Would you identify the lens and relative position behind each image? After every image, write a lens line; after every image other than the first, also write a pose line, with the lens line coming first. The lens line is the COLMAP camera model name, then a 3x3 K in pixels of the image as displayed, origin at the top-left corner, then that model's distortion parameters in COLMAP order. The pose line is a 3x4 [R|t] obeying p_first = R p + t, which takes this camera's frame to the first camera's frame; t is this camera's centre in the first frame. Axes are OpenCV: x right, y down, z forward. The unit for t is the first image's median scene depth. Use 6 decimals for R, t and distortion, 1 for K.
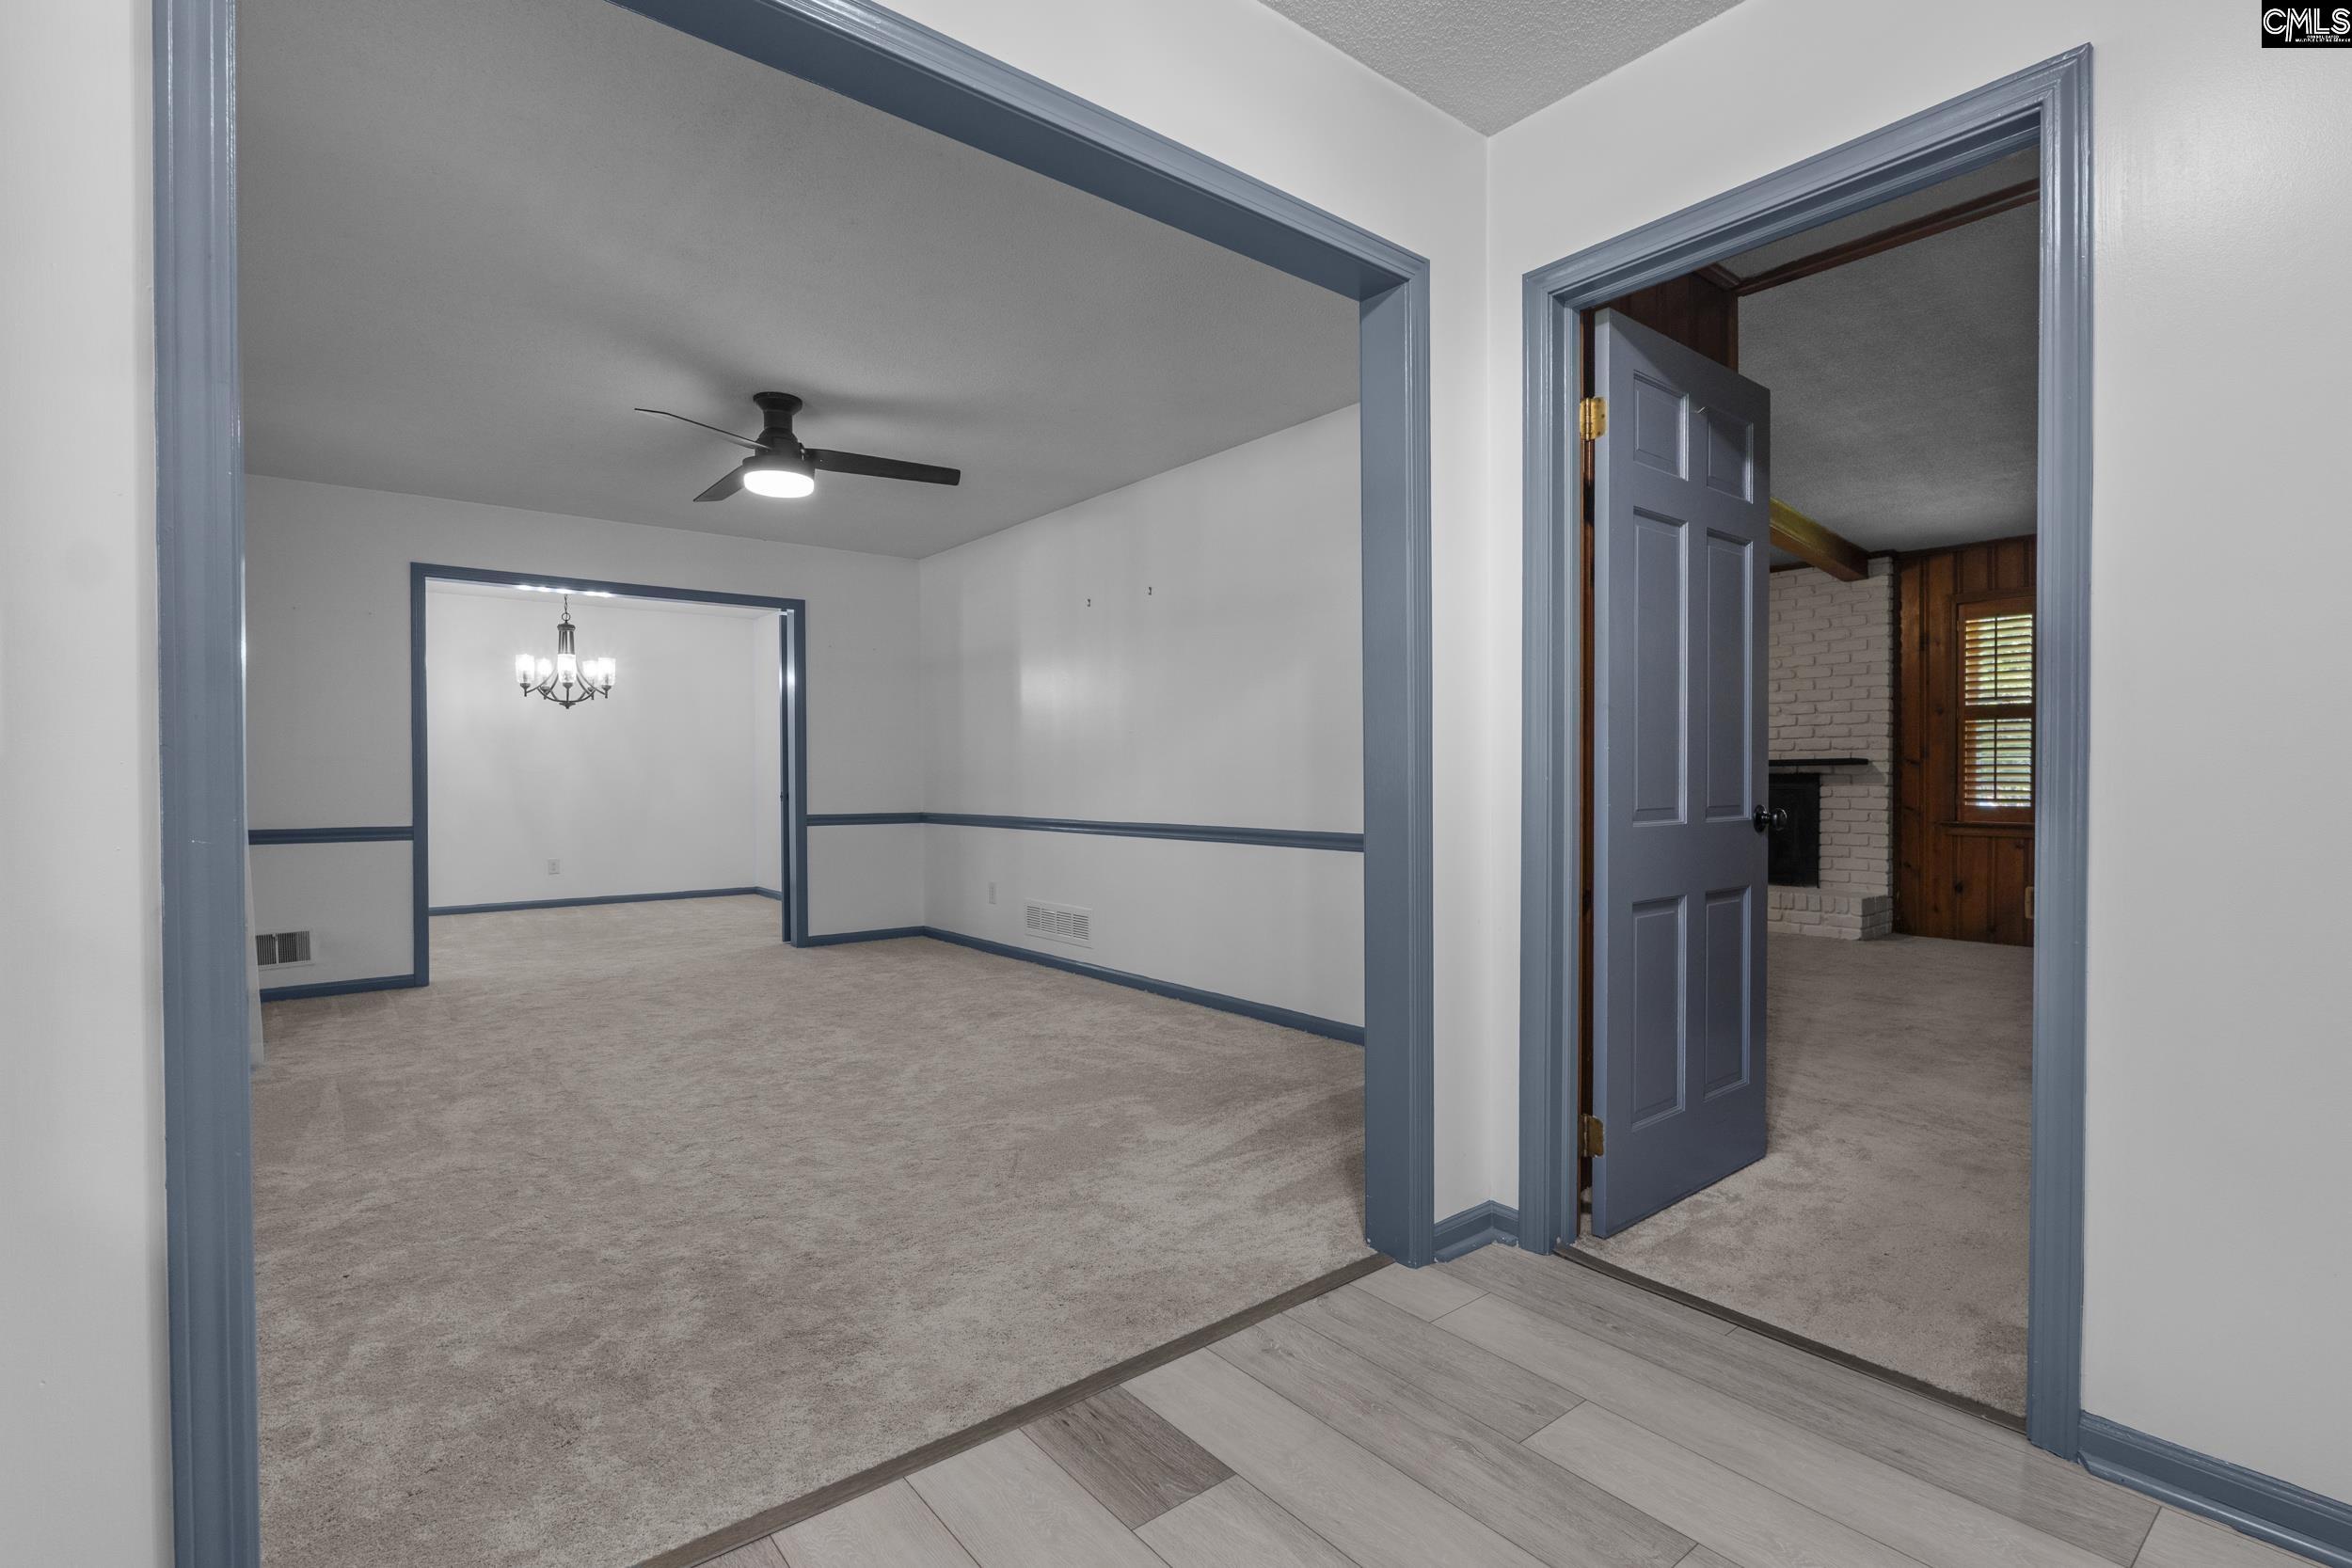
lens RADIAL K [[1085.6, 0, 1173.3], [0, 1085.6, 788.1], [0, 0, 1]] dist [0.003405, 0.000560]
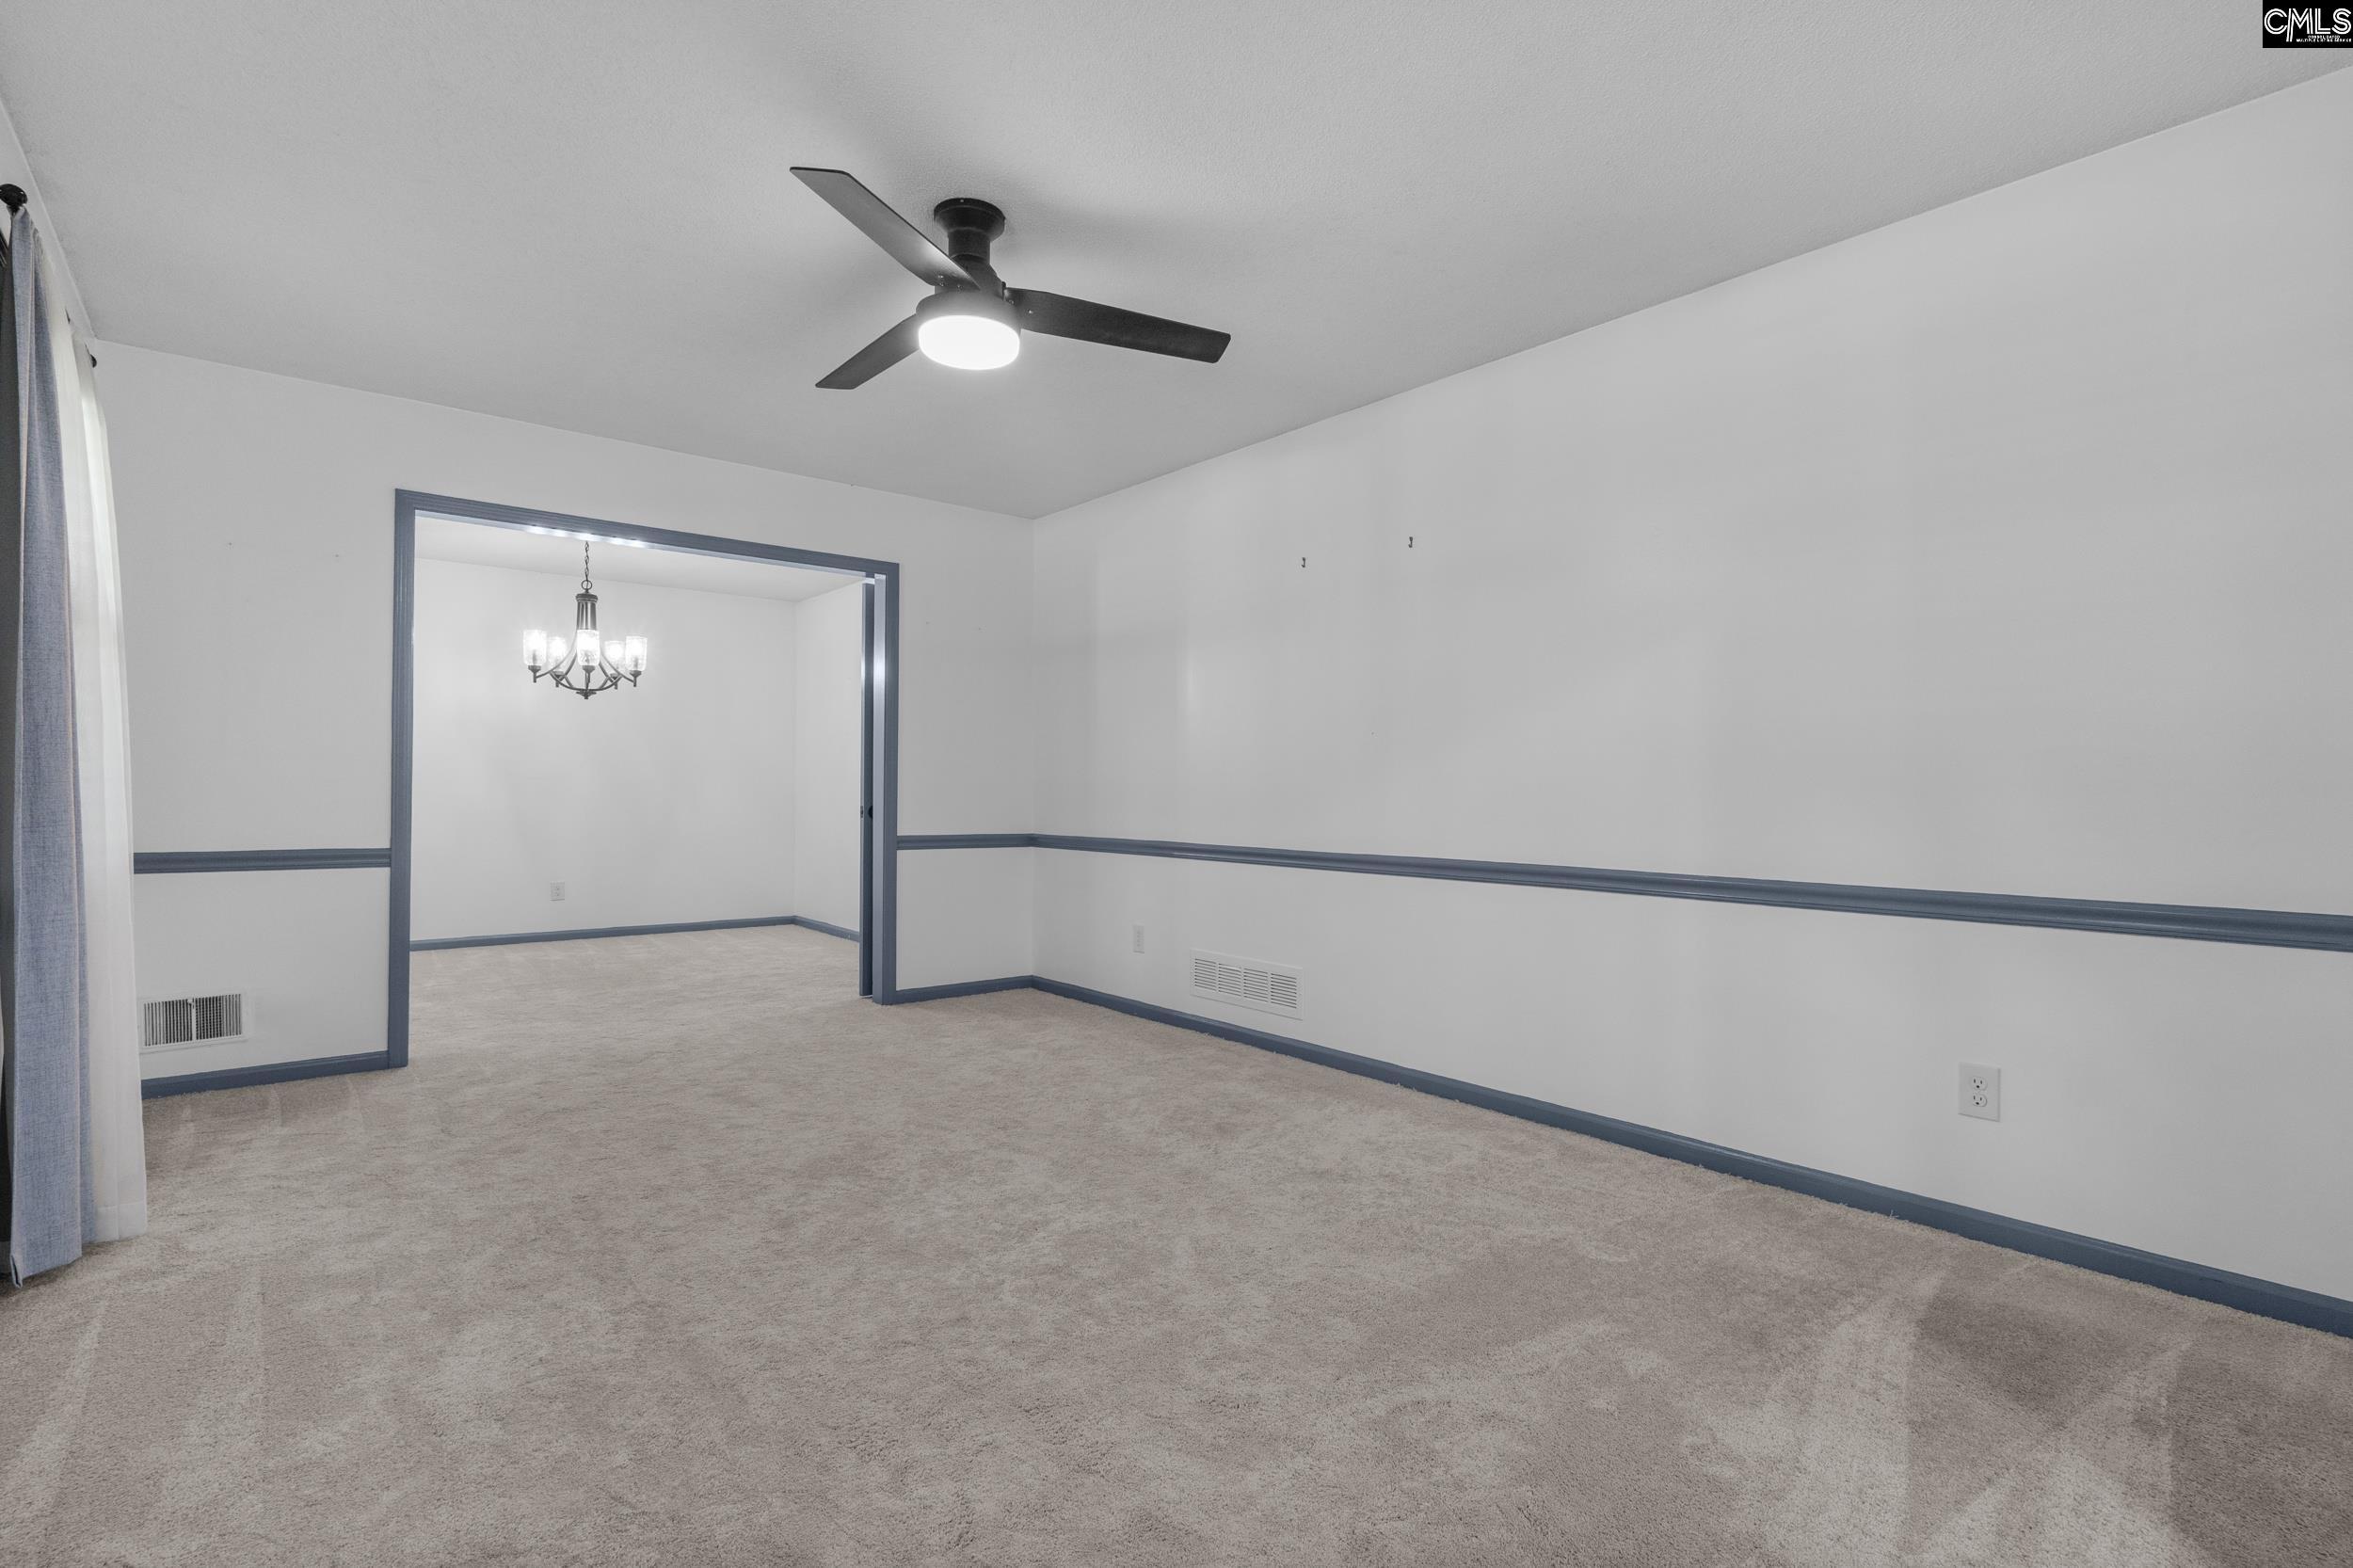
lens RADIAL K [[1075.1, 0, 1172.4], [0, 1075.1, 792.7], [0, 0, 1]] dist [0.001499, -0.000367]
pose [[0.999676, 0.013325, 0.021676, -0.182603], [-0.013088, 0.999854, -0.011024, -0.000797], [-0.021820, 0.010736, 0.999704, 0.254810]]
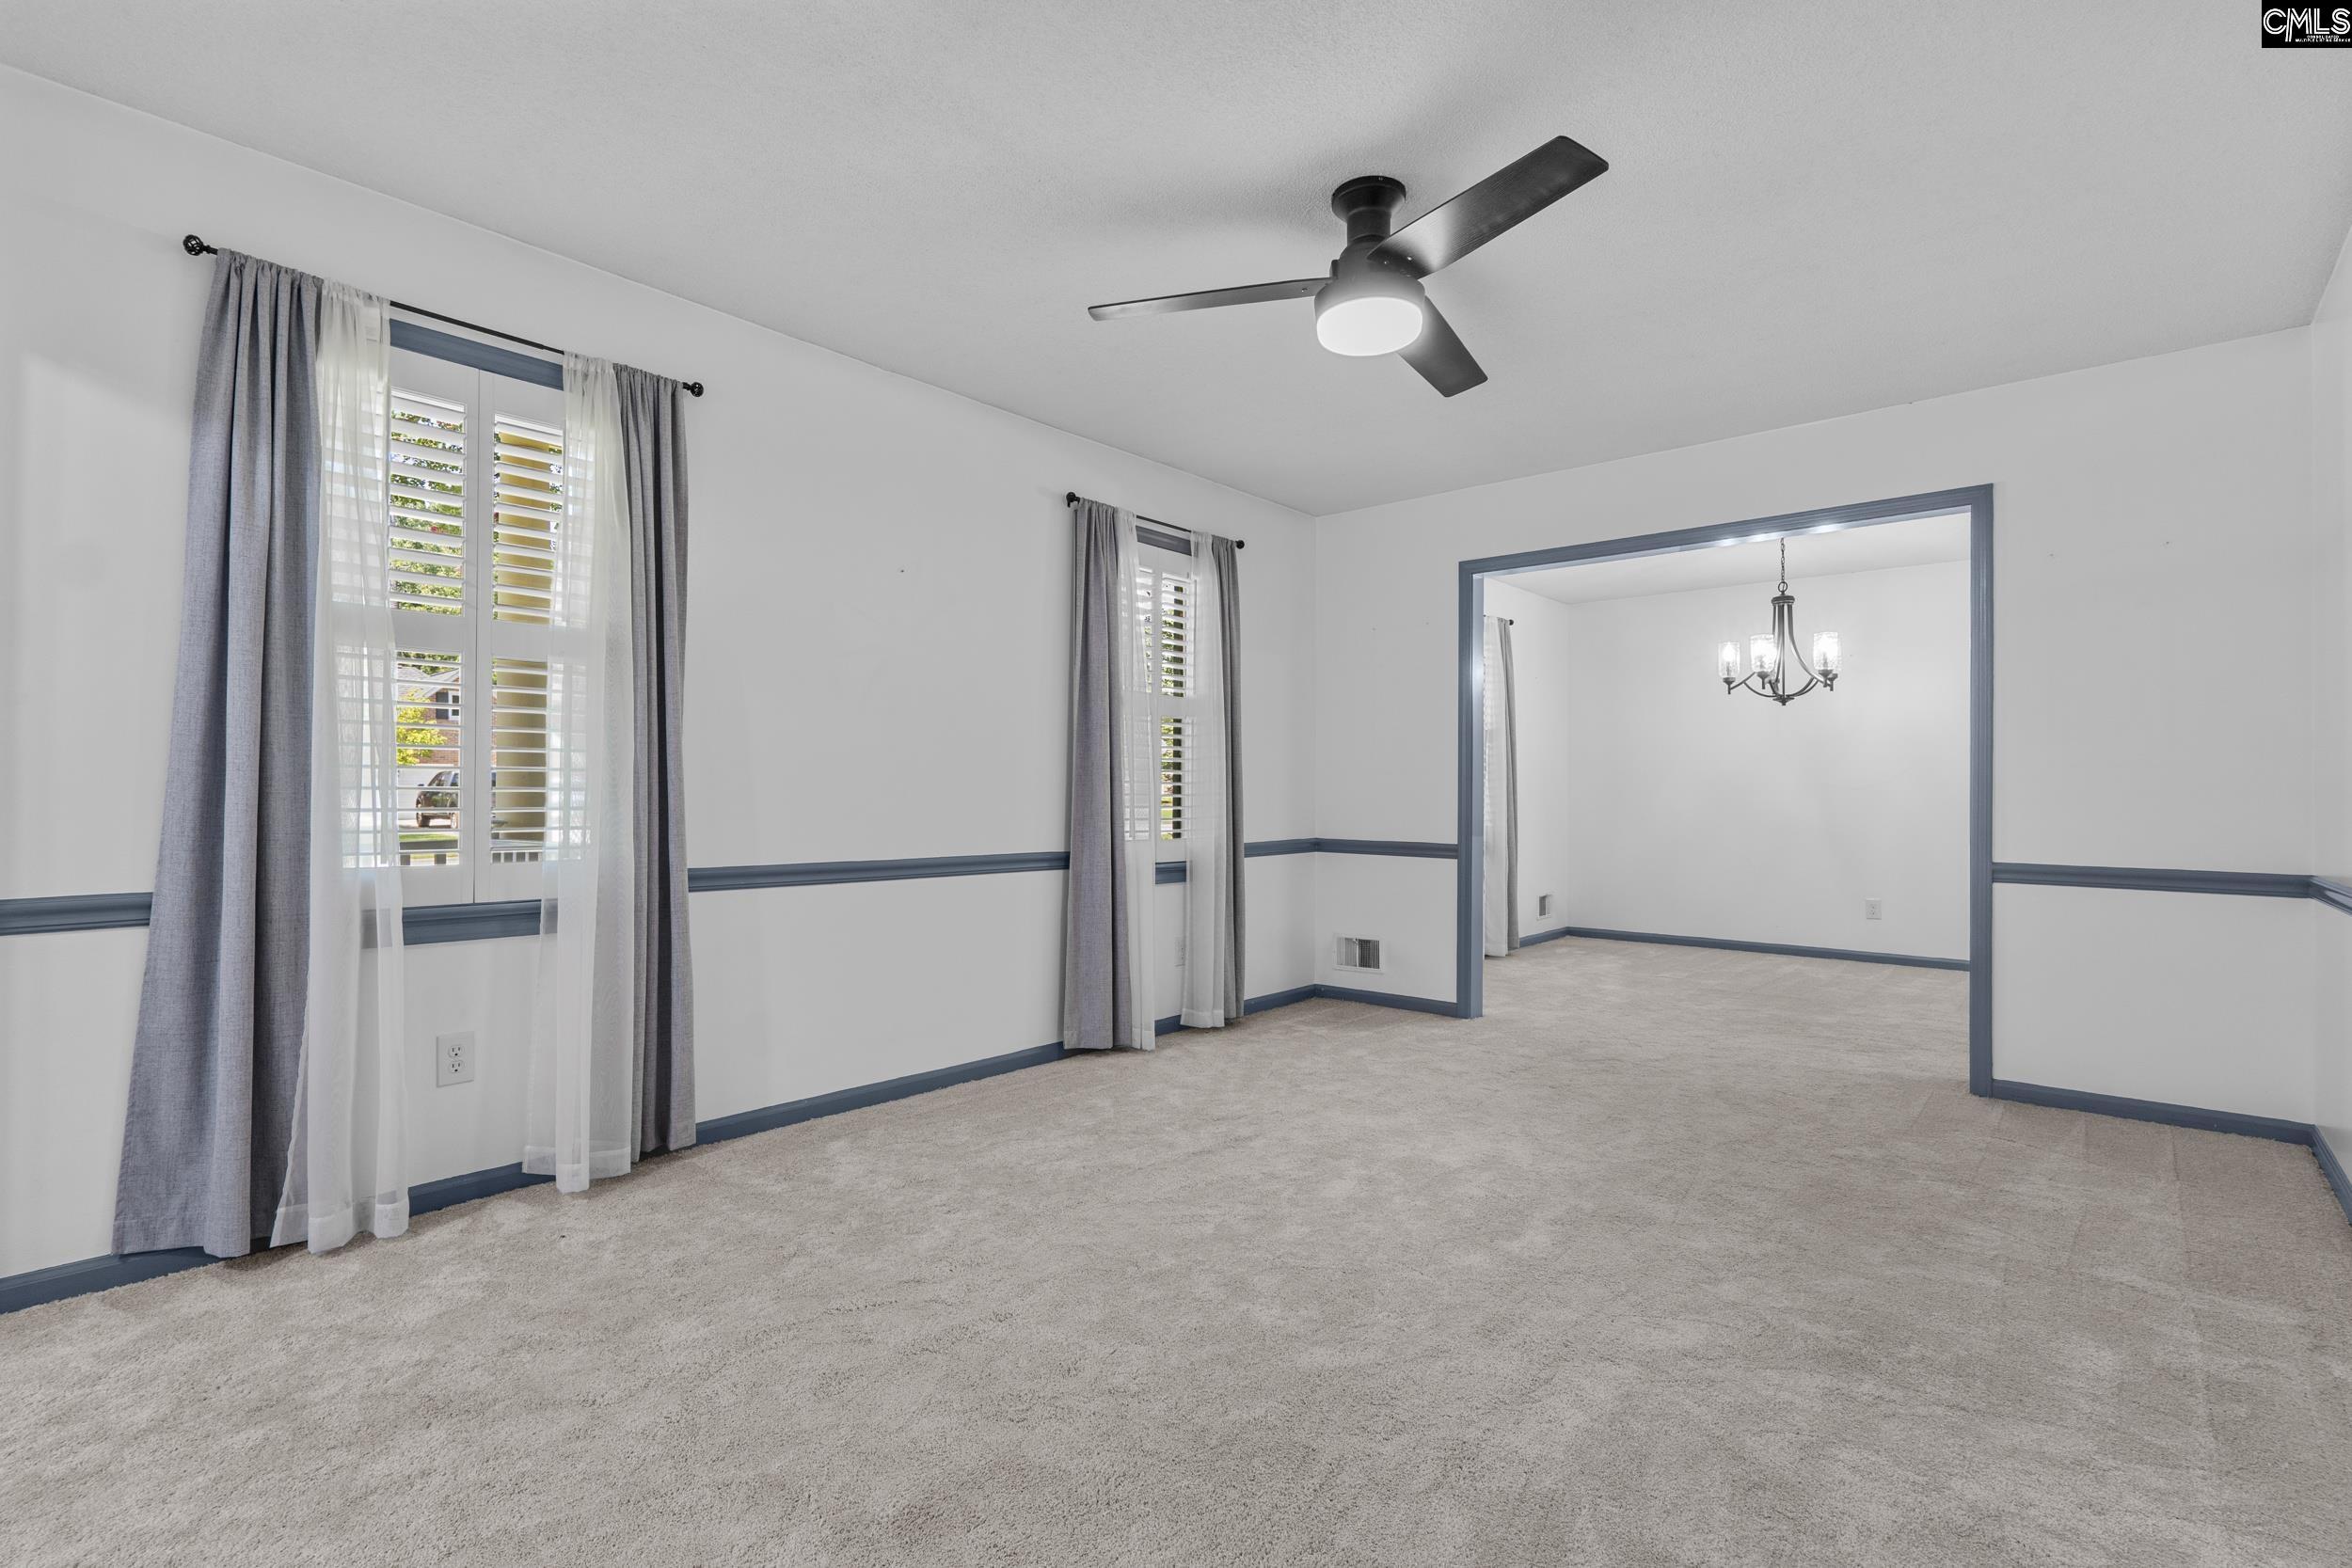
lens RADIAL K [[1116.6, 0, 1197.8], [0, 1116.6, 781.8], [0, 0, 1]] dist [0.004927, 0.000568]
pose [[0.190161, -0.004047, -0.981745, 0.187946], [-0.019137, 0.999786, -0.007828, -0.005553], [0.981566, 0.020276, 0.190043, 0.573580]]
